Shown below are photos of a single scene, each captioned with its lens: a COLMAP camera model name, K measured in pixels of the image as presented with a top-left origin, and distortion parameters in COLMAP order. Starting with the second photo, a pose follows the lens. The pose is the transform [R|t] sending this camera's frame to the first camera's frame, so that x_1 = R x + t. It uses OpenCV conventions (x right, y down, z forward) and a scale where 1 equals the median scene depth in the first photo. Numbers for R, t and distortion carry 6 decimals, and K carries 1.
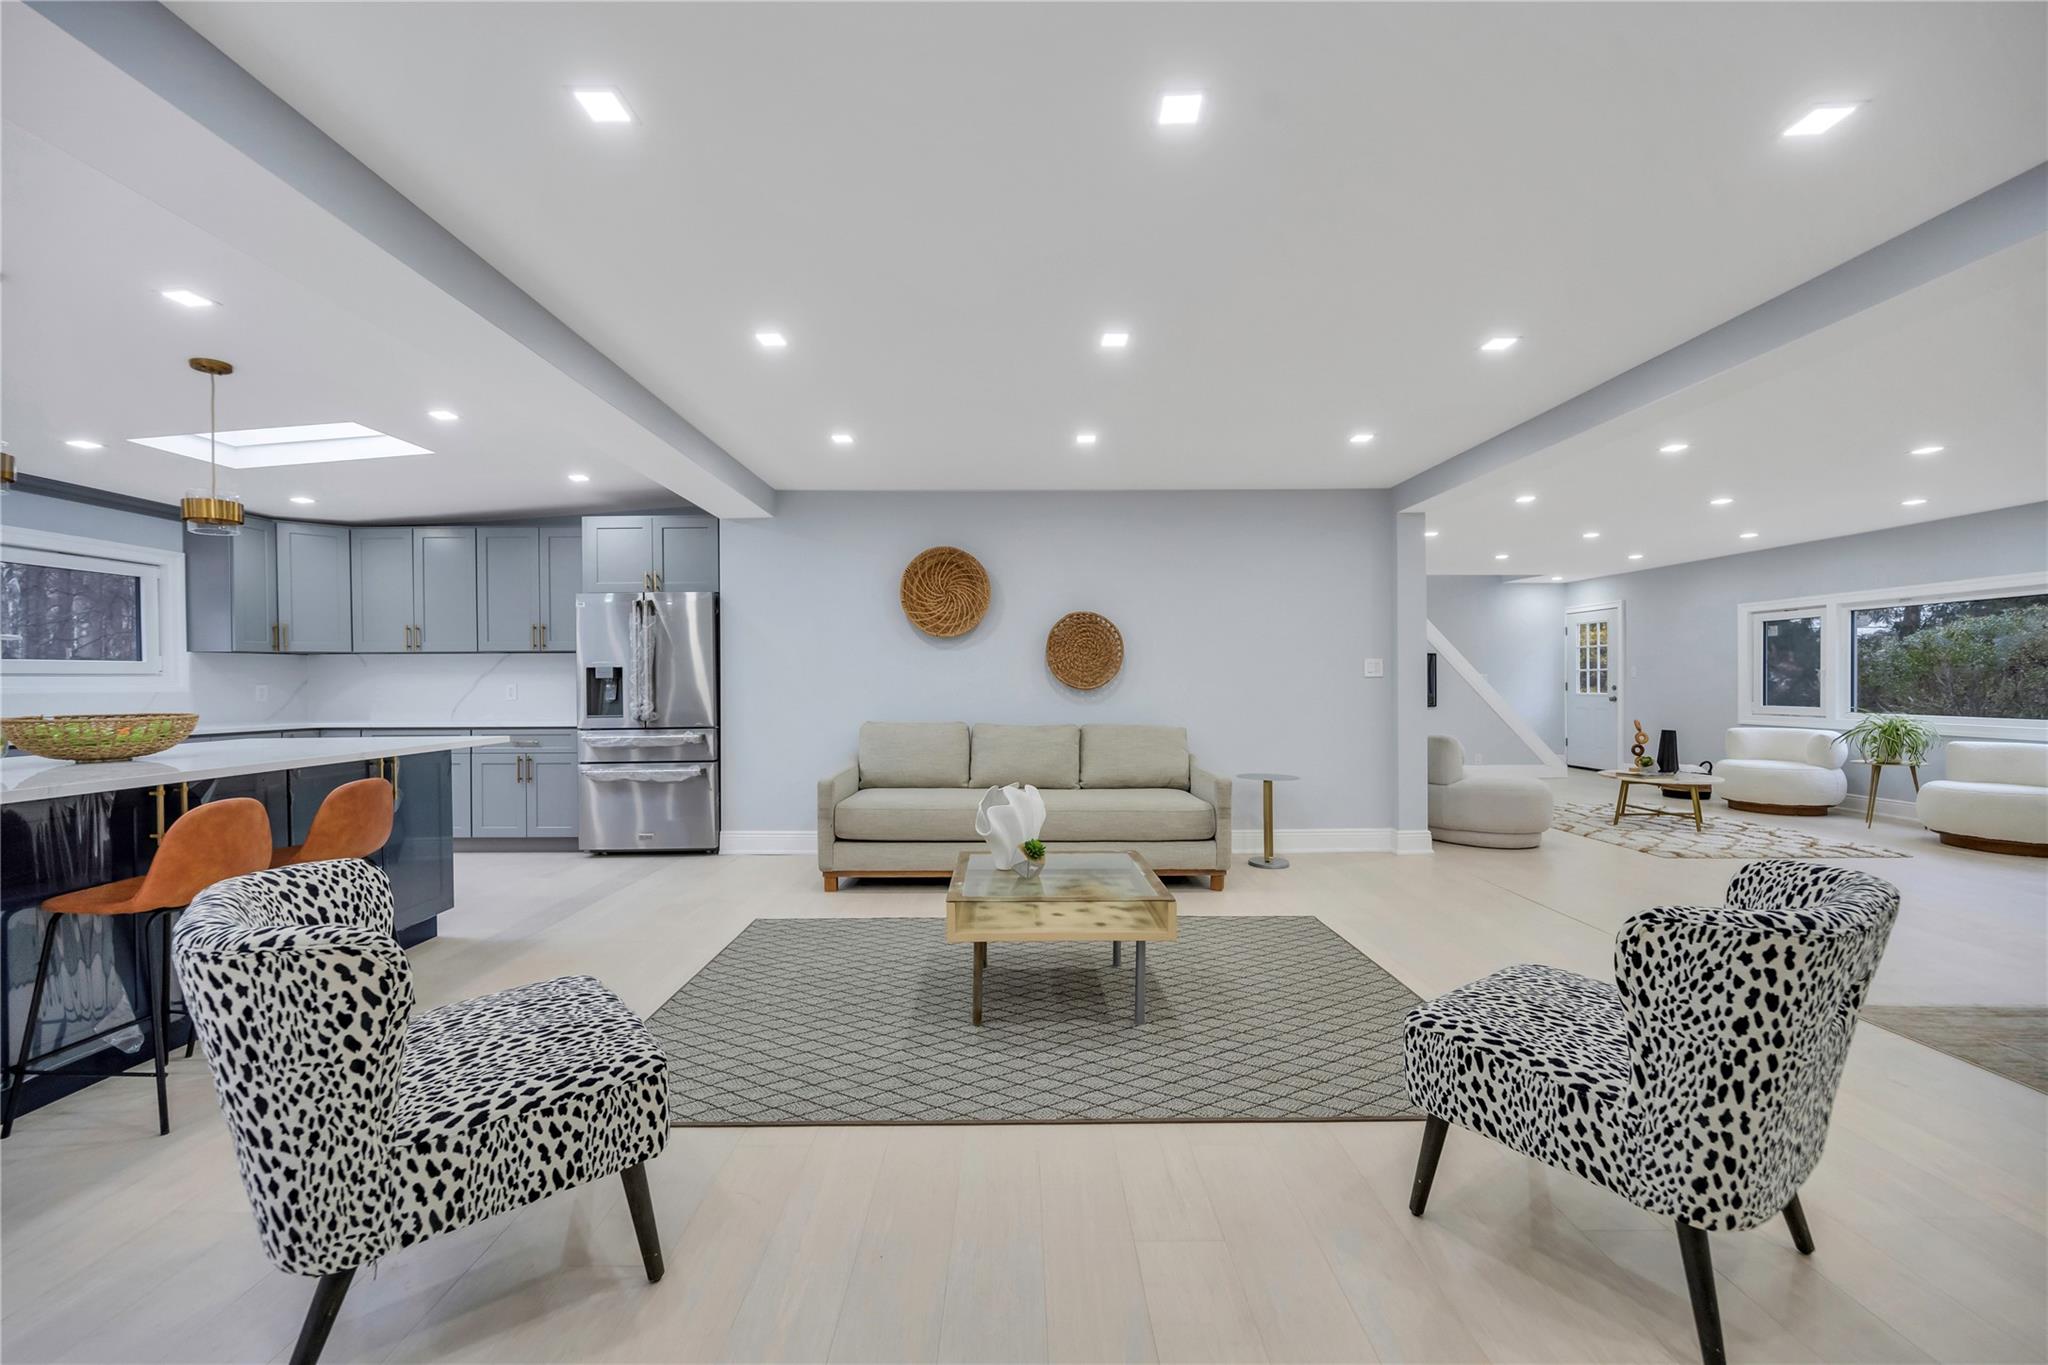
lens RADIAL K [[806.8, 0, 1024.6], [0, 806.8, 687.6], [0, 0, 1]] dist [0.001099, -0.000302]
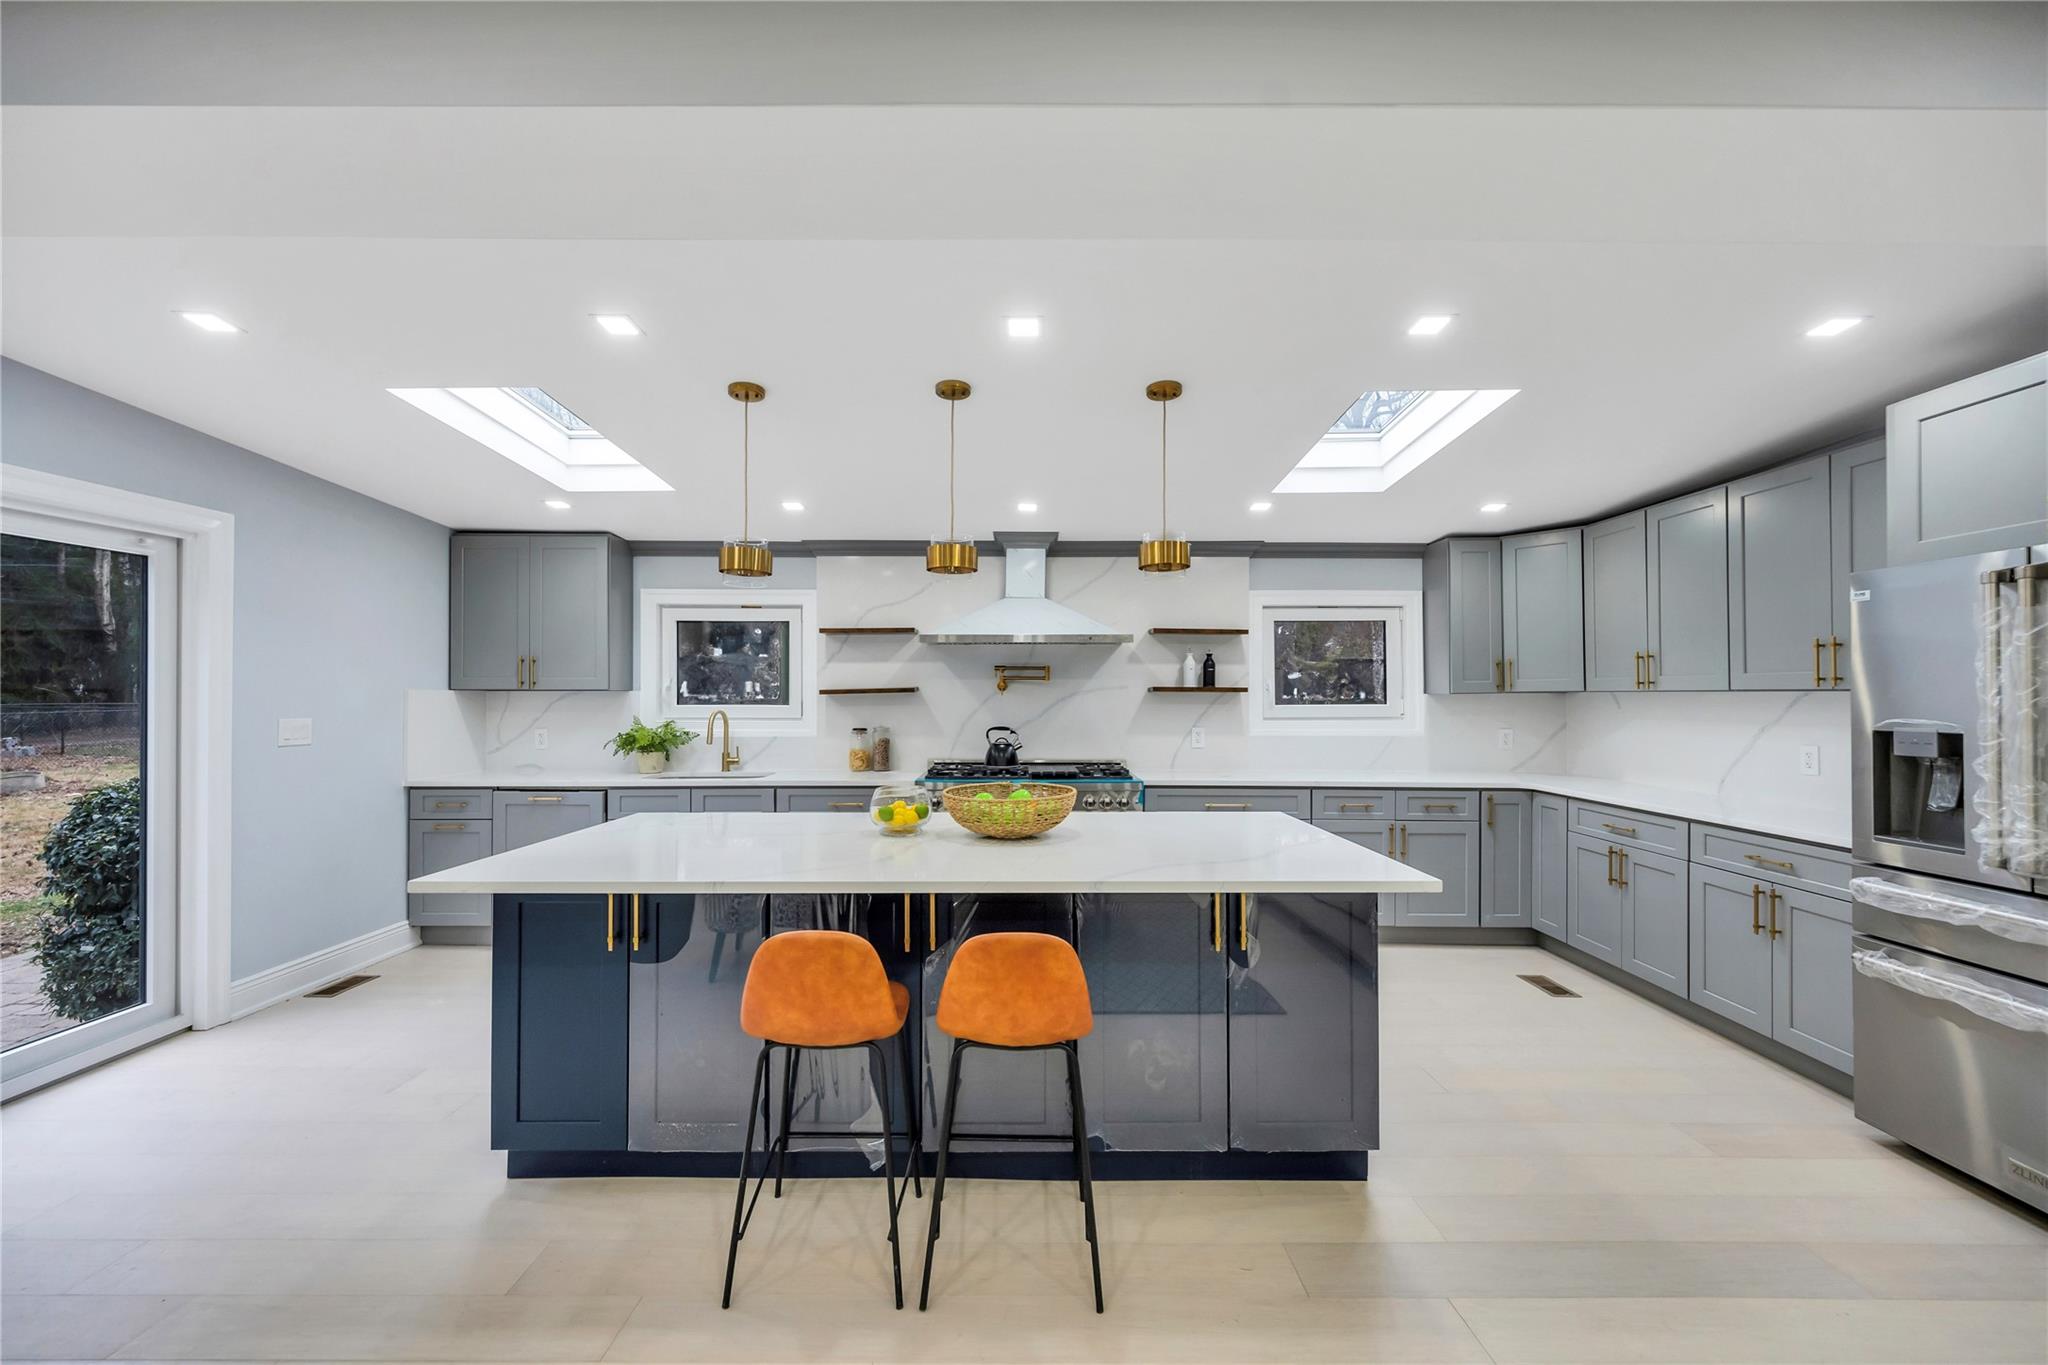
lens RADIAL K [[806.8, 0, 1032.0], [0, 806.8, 697.1], [0, 0, 1]] dist [0.001099, -0.000302]
pose [[-0.009974, 0.008947, -0.999910, -0.079847], [-0.006705, 0.999937, 0.009014, -0.043977], [0.999928, 0.006795, -0.009914, 0.522569]]
